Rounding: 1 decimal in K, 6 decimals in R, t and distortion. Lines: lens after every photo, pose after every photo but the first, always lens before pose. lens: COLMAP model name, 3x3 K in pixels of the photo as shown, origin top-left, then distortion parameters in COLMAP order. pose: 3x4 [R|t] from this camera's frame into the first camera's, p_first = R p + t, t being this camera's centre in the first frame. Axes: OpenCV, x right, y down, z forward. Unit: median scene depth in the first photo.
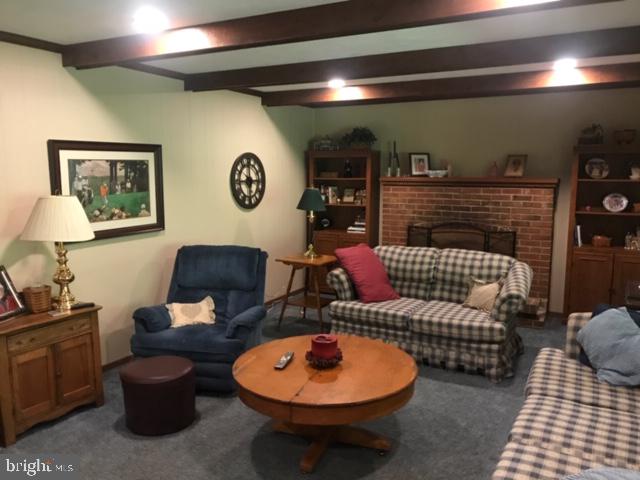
lens RADIAL K [[532.6, 0, 320.2], [0, 532.6, 239.0], [0, 0, 1]] dist [0.025038, -0.008612]
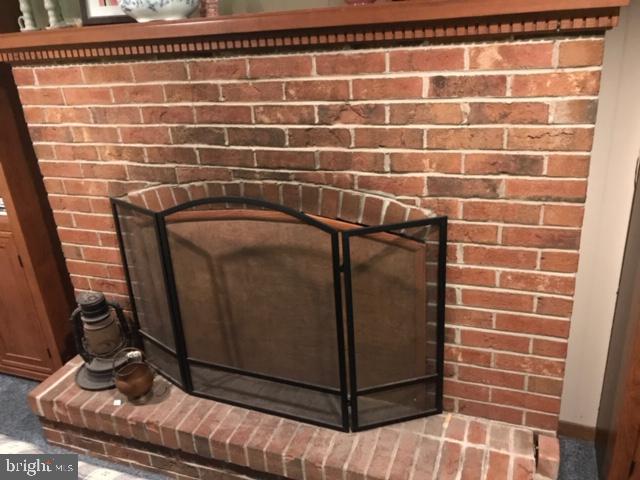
lens RADIAL K [[532.6, 0, 319.7], [0, 532.6, 243.5], [0, 0, 1]] dist [0.025038, -0.008612]
pose [[0.988480, -0.120284, 0.091862, 0.268111], [0.091482, 0.958365, 0.270494, -0.076377], [-0.120574, -0.258974, 0.958329, 0.722814]]
